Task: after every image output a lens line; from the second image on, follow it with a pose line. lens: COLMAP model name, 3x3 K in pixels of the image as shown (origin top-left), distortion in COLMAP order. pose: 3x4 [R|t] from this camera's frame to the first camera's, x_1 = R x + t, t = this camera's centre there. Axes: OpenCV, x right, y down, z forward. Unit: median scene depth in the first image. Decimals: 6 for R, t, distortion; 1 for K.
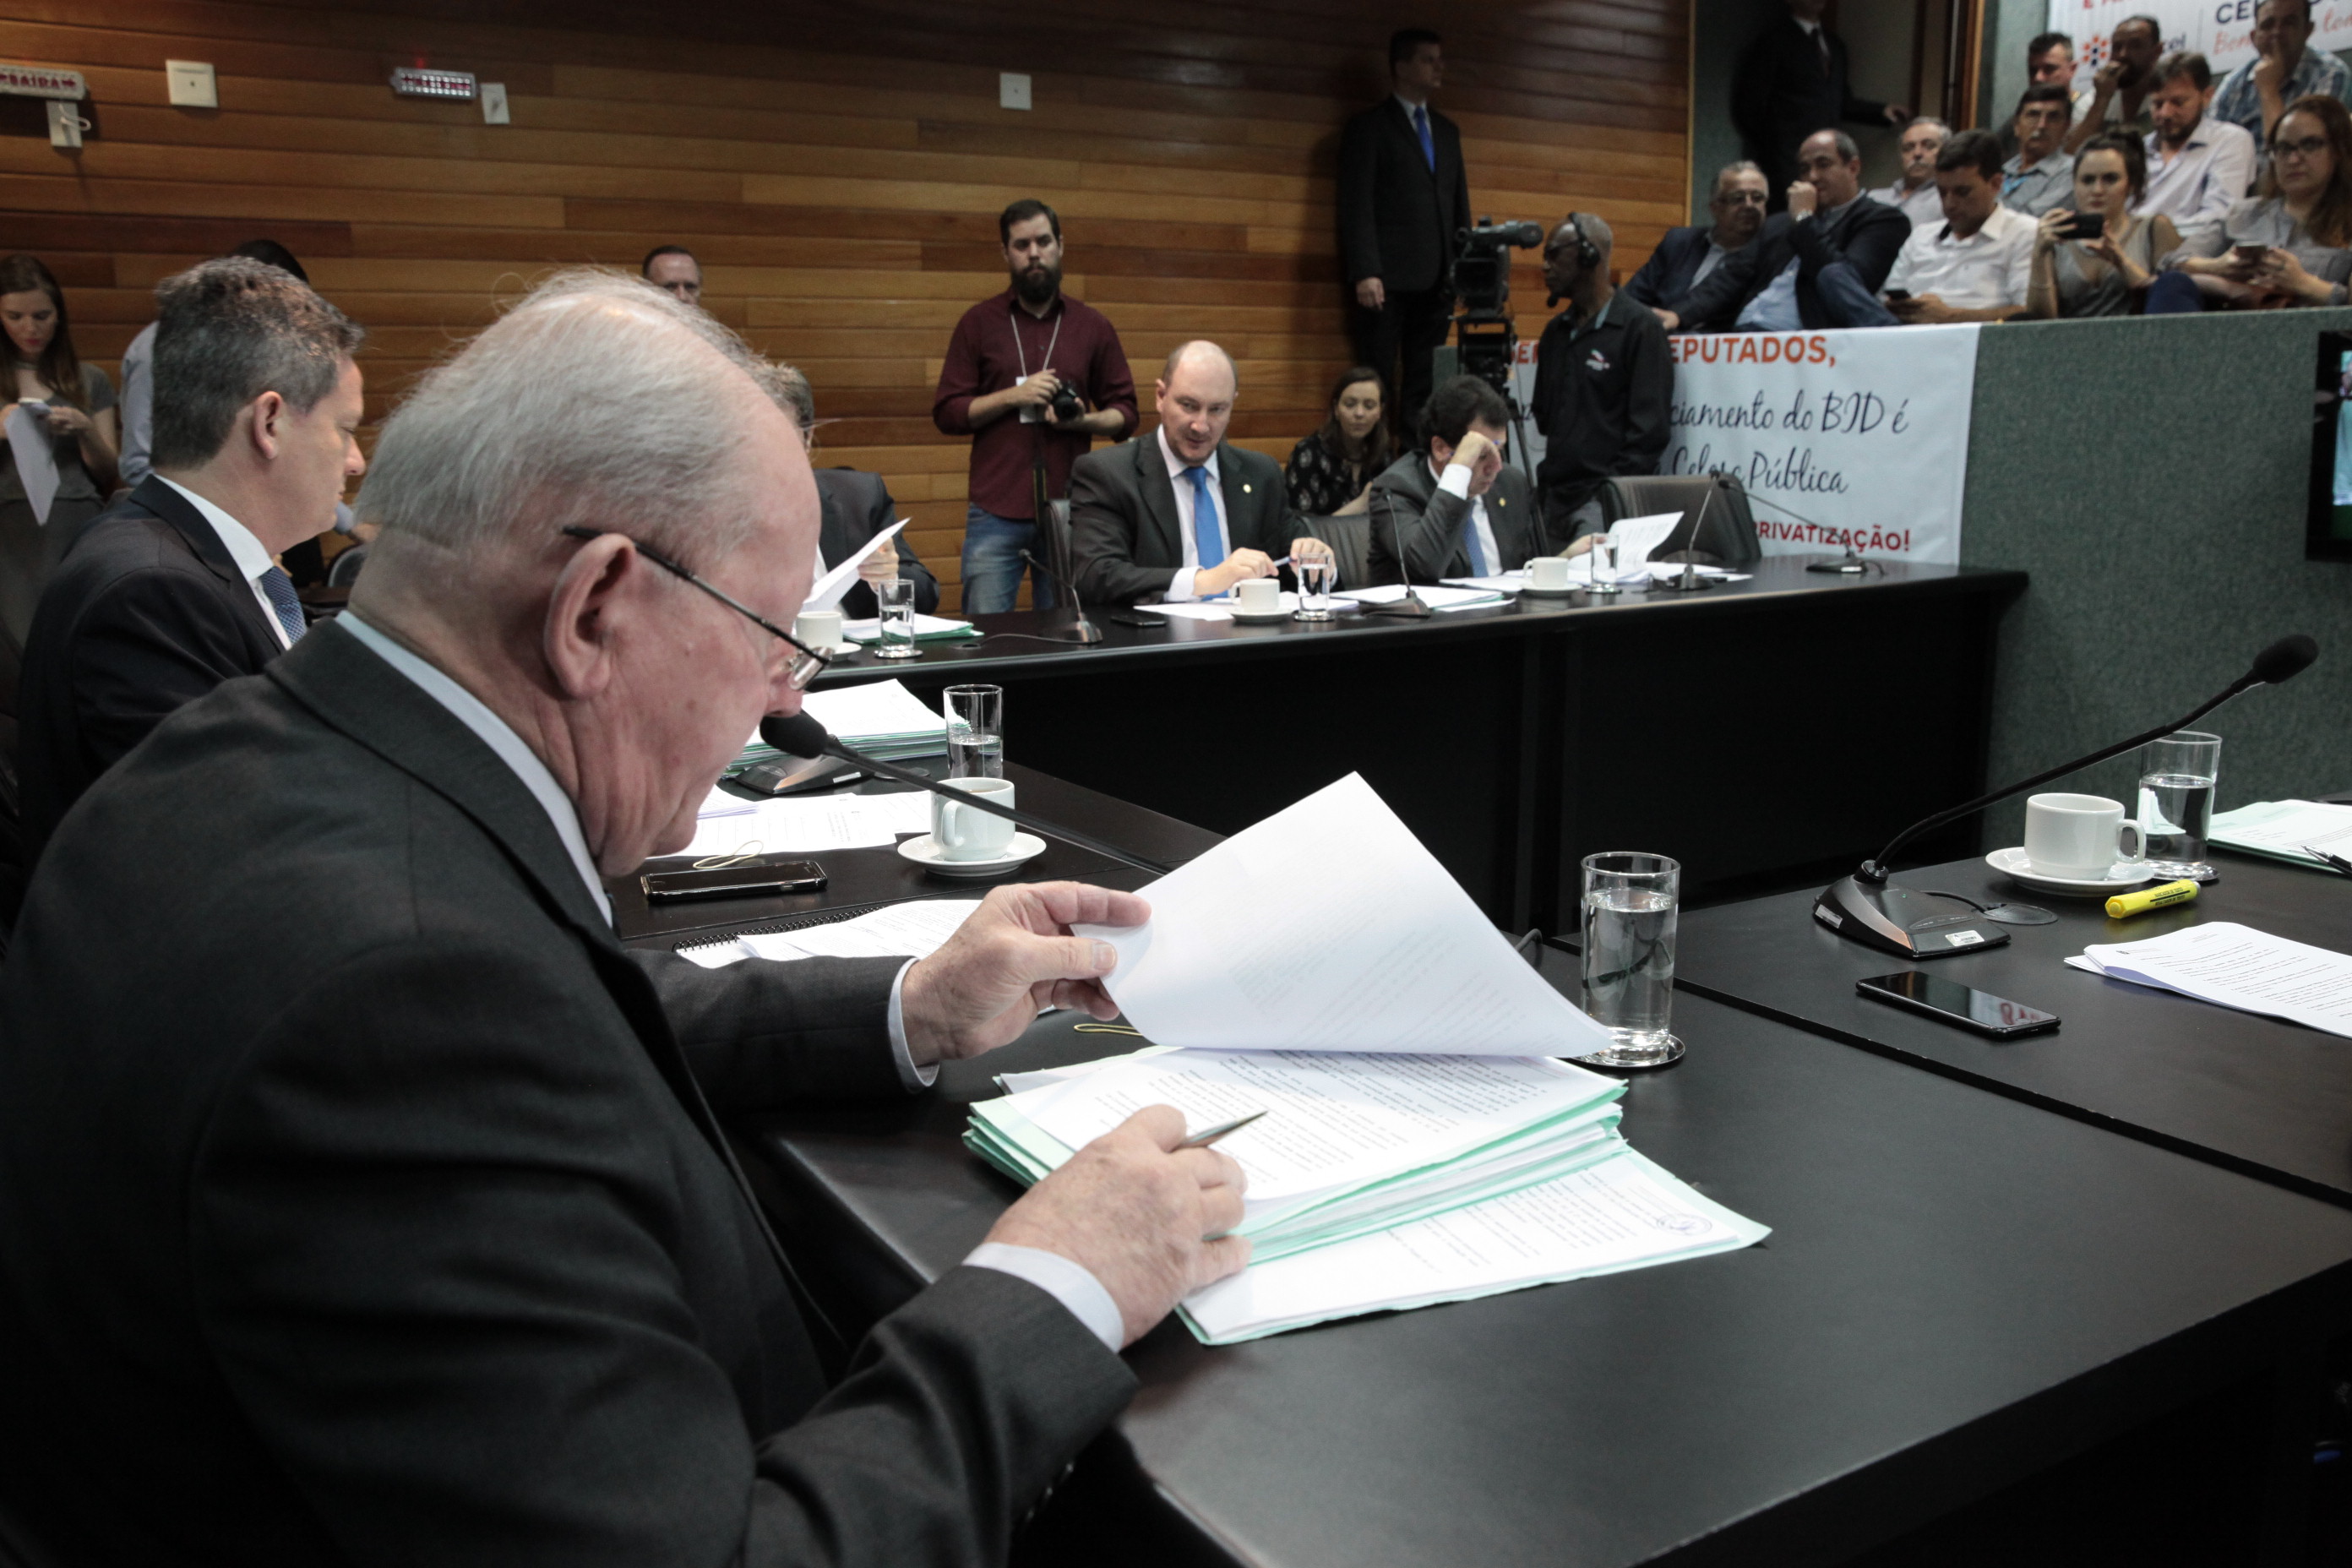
lens RADIAL K [[1989.4, 0, 1176.0], [0, 1989.4, 784.0], [0, 0, 1]] dist [0.006692, 0.007129]
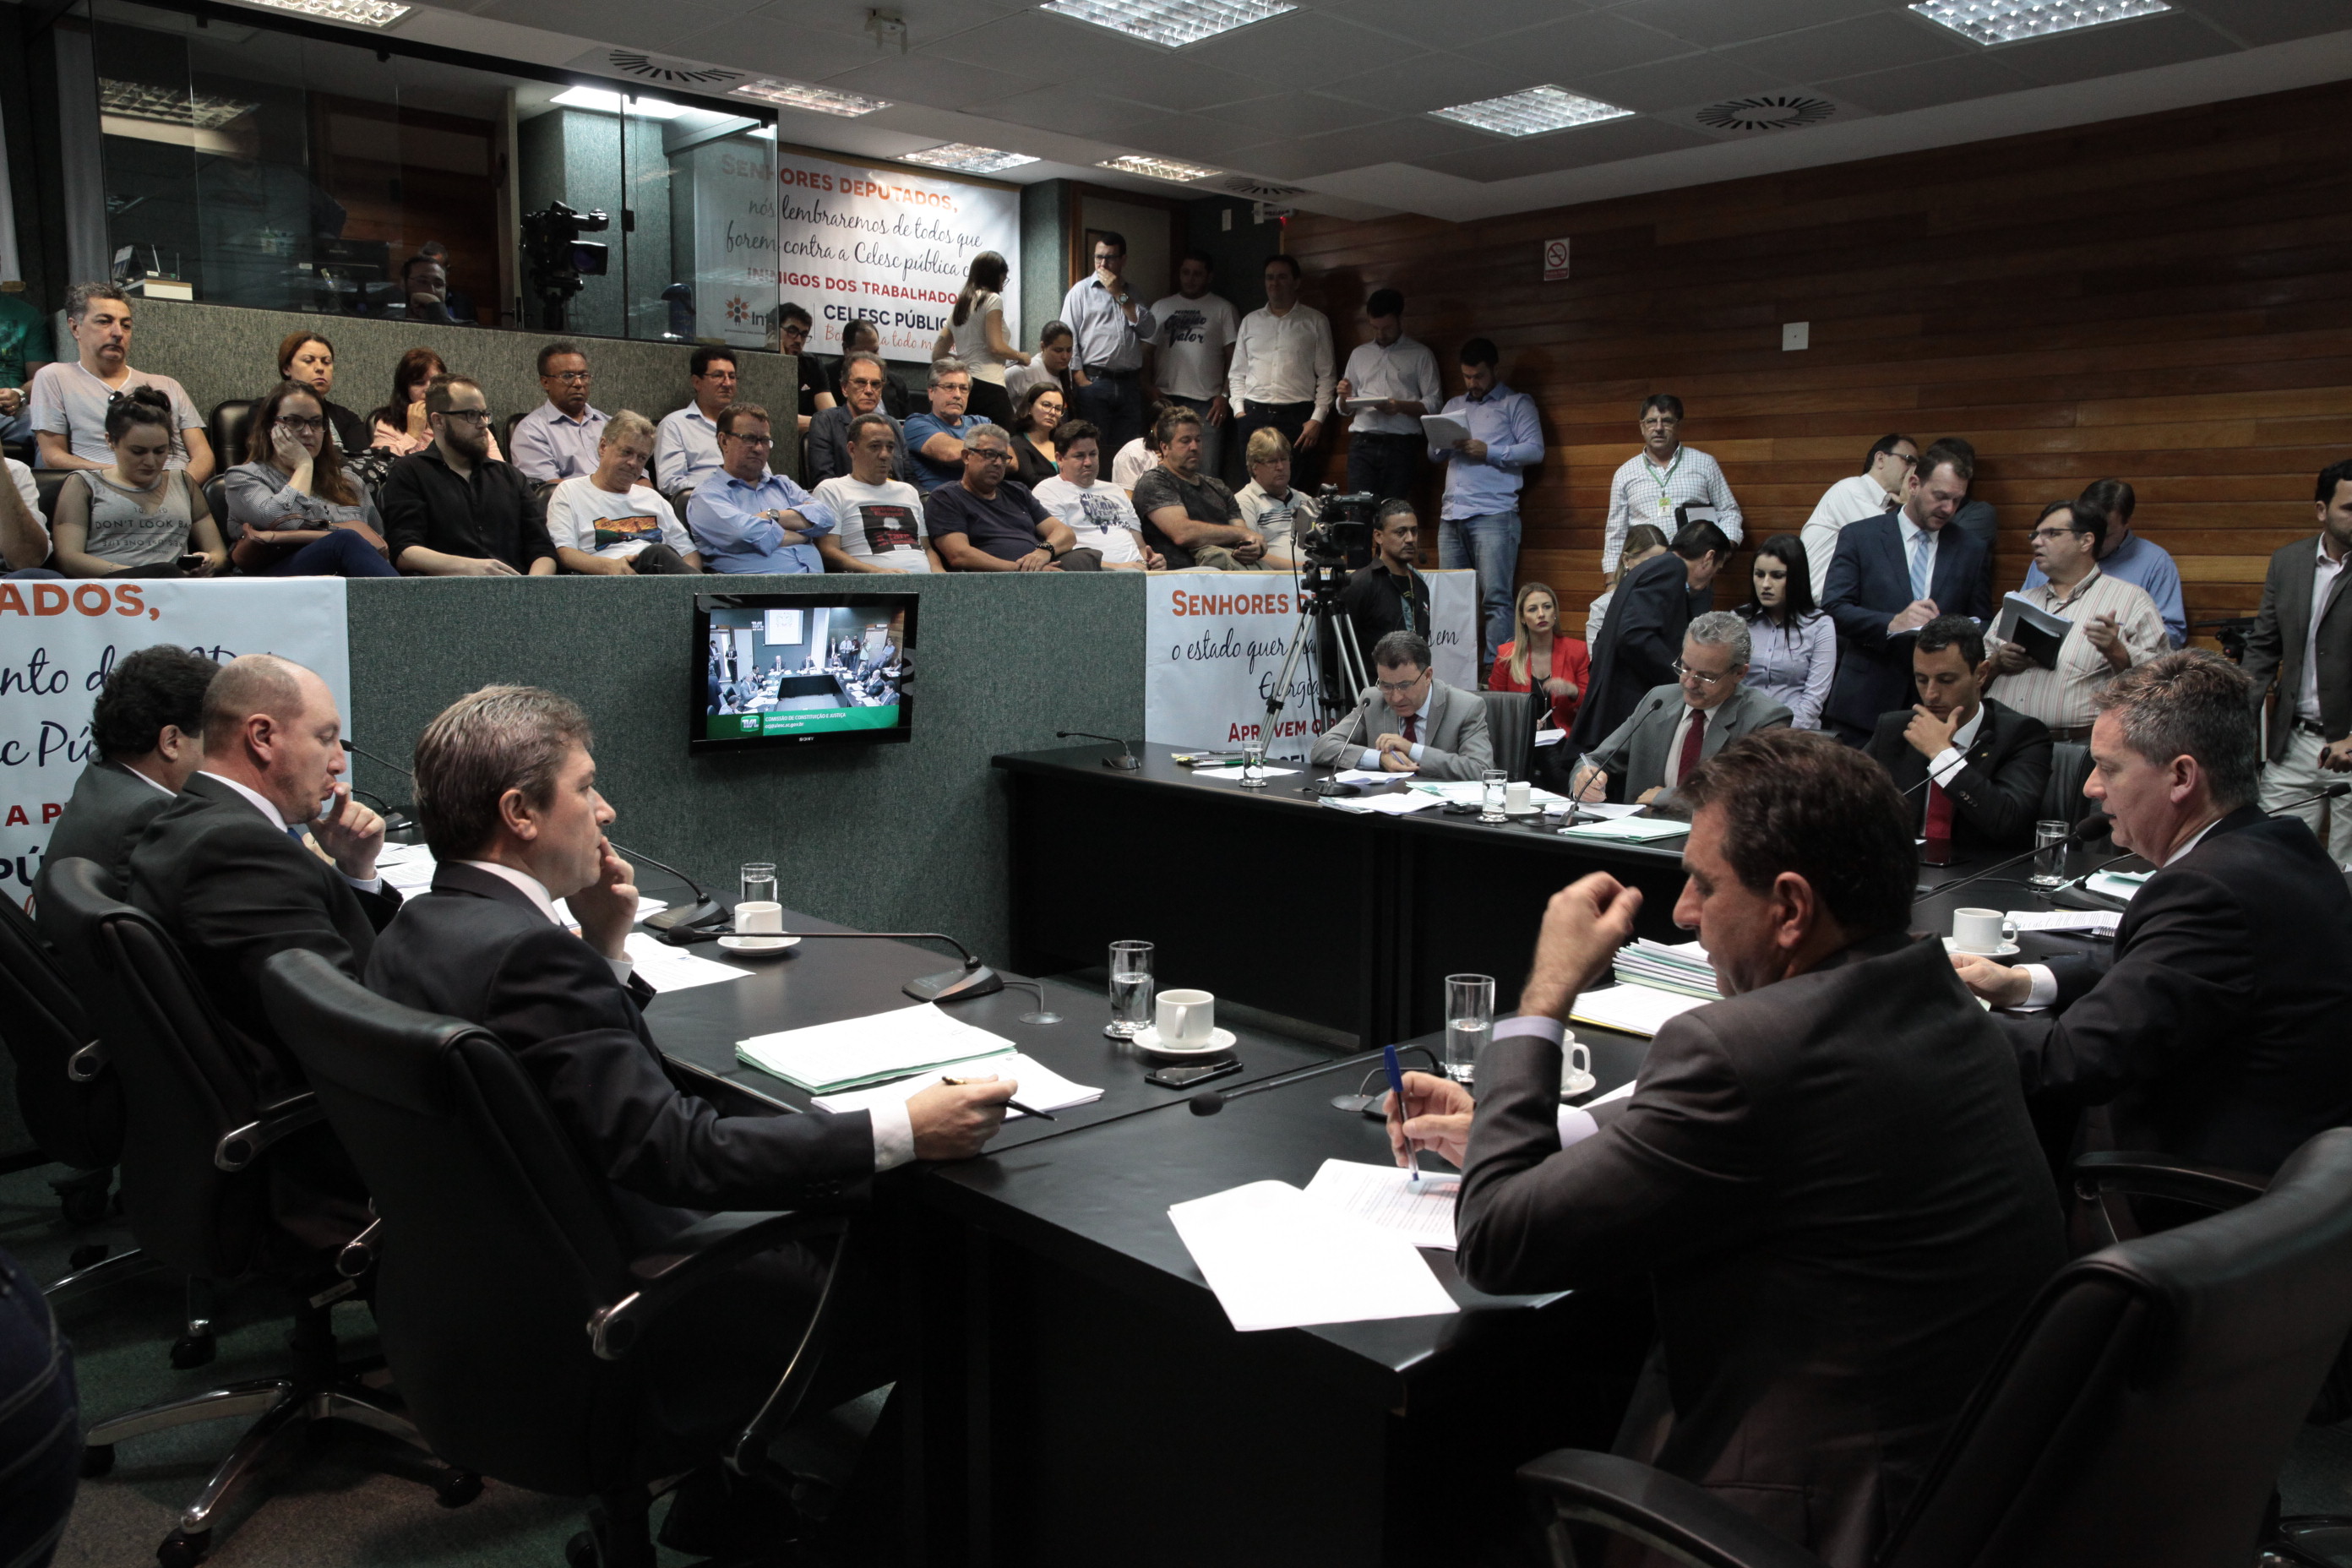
lens RADIAL K [[1795.5, 0, 1174.6], [0, 1795.5, 727.4], [0, 0, 1]] dist [-0.003911, 0.003049]
pose [[-0.184789, -0.088539, 0.978782, -0.612355], [0.184047, 0.975196, 0.122962, -0.196286], [-0.965391, 0.202864, -0.163911, 0.775357]]
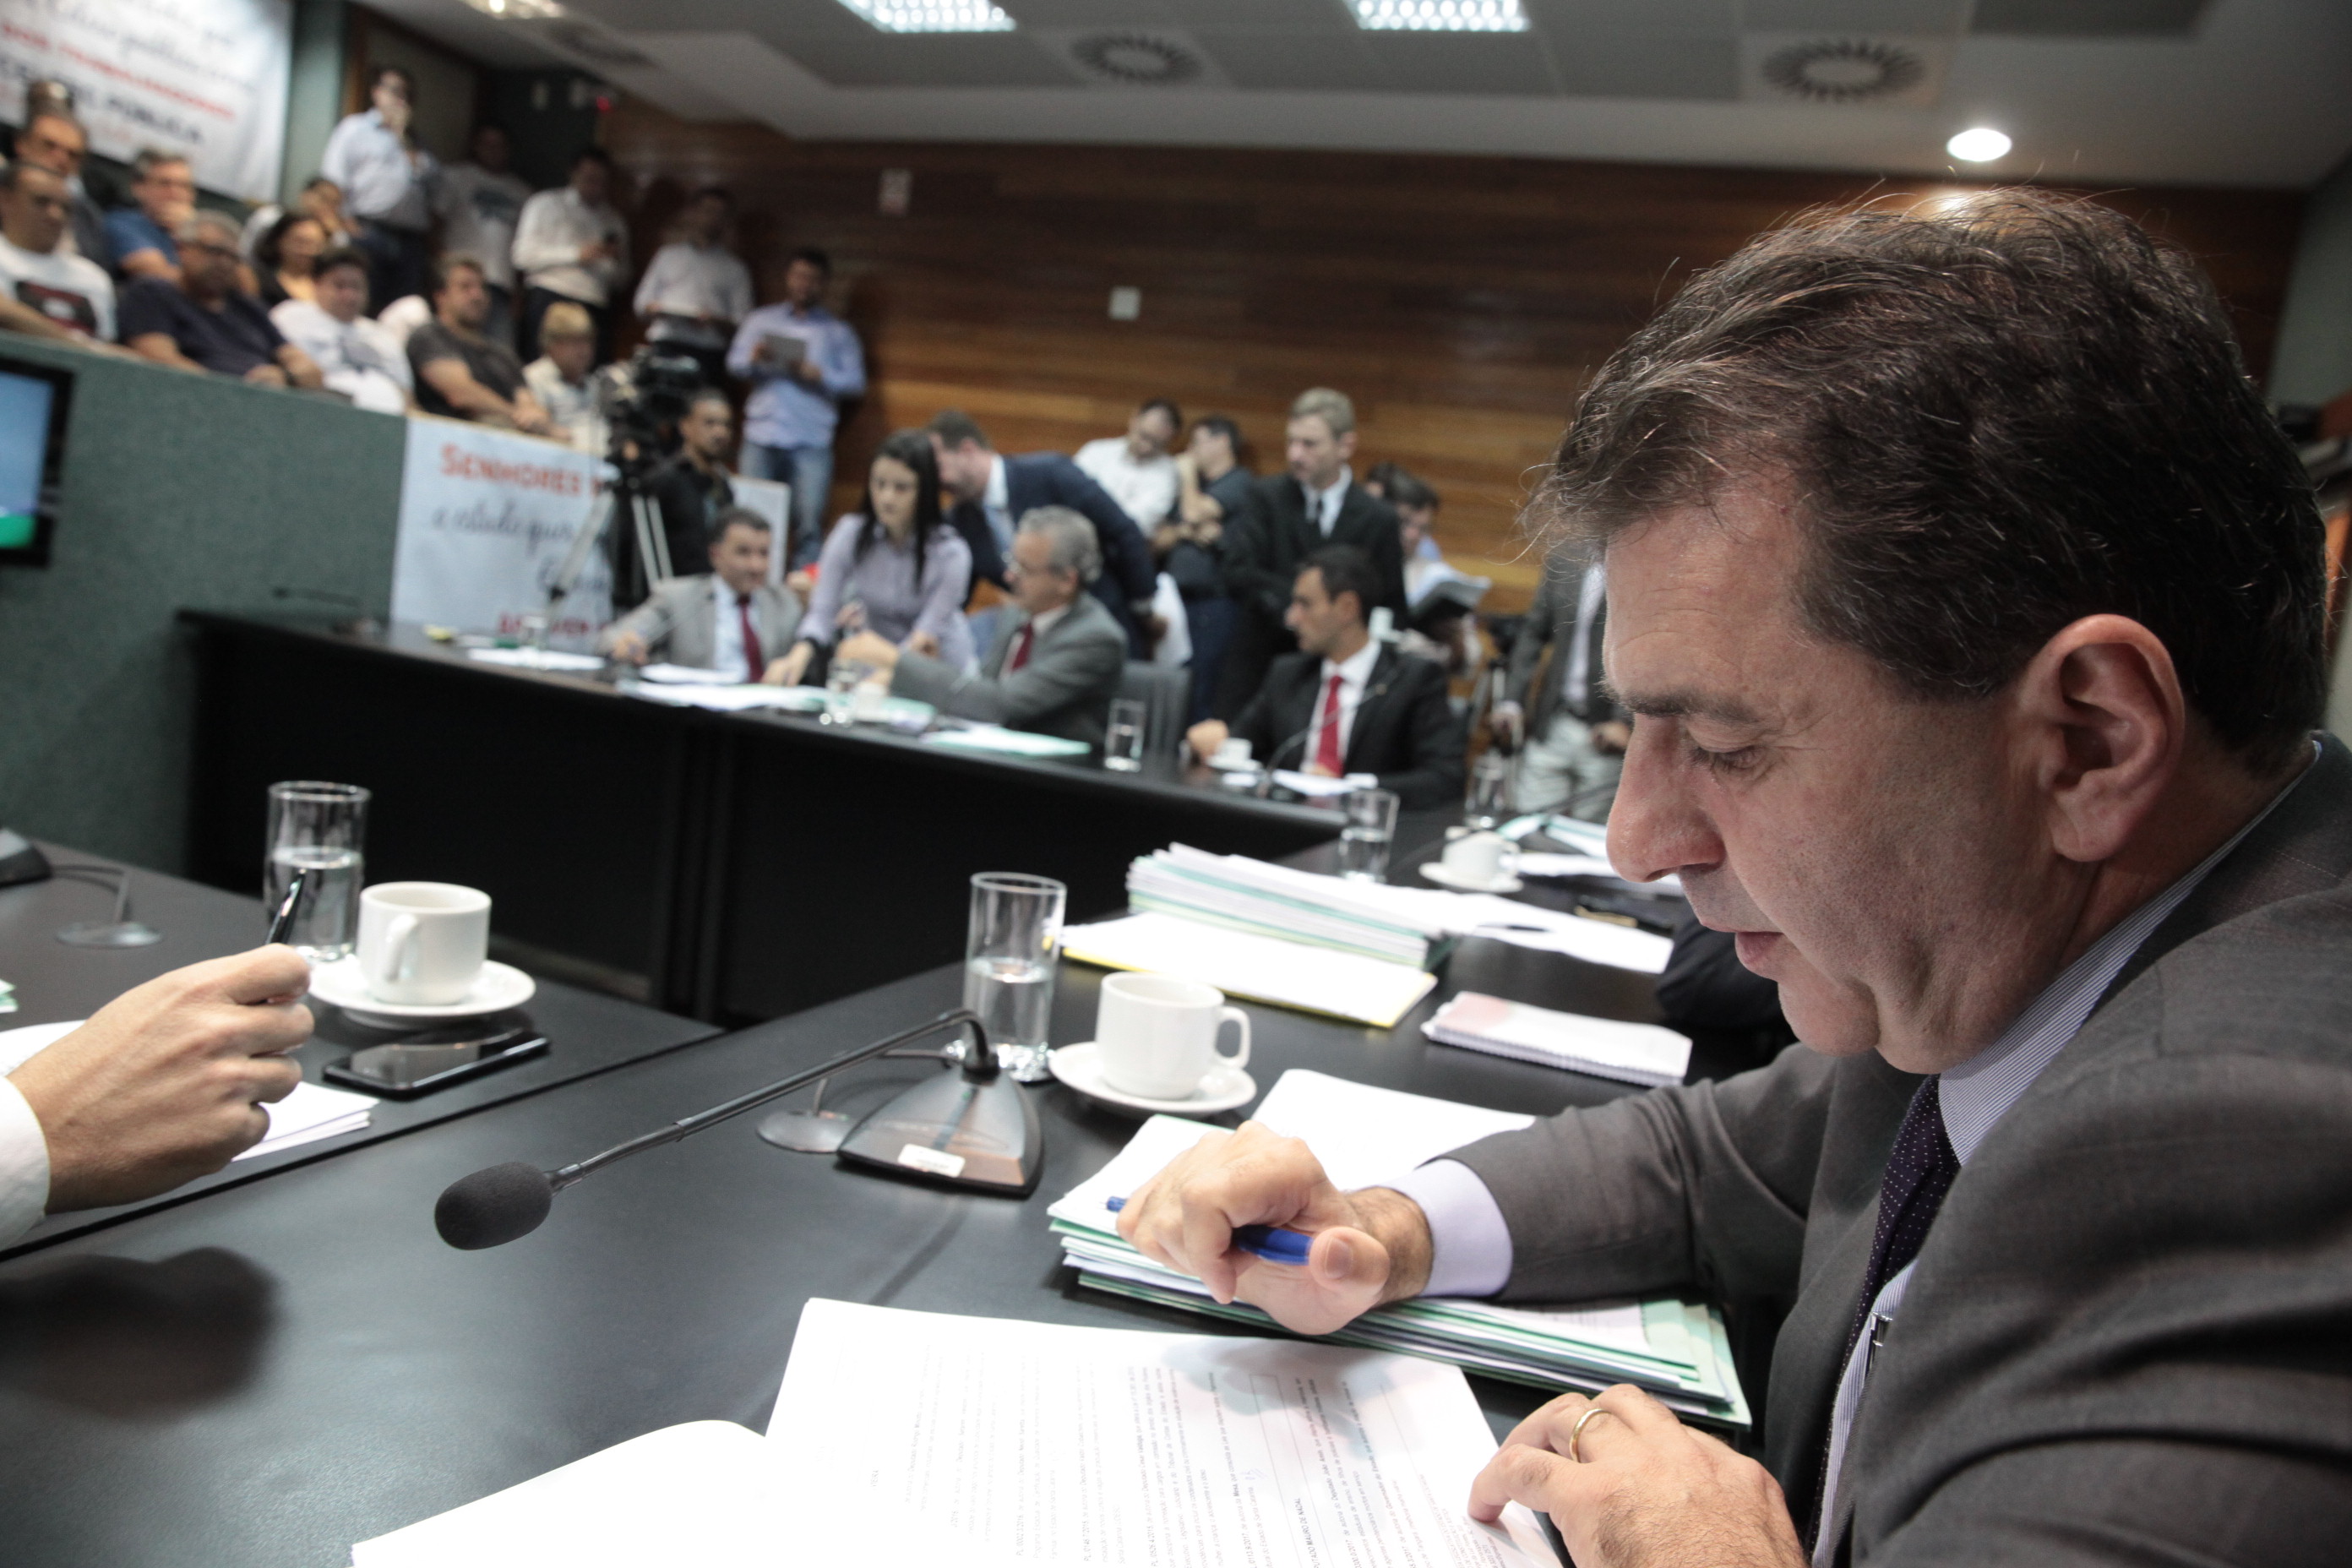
lens RADIAL K [[1581.4, 0, 1176.0], [0, 1581.4, 784.0], [0, 0, 1]] dist [-0.096767, 0.070379]
pose [[-0.582115, -0.164753, 0.796241, -0.363983], [0.021474, 0.975801, 0.217605, -0.122730], [-0.812823, 0.143770, -0.564490, 0.741144]]
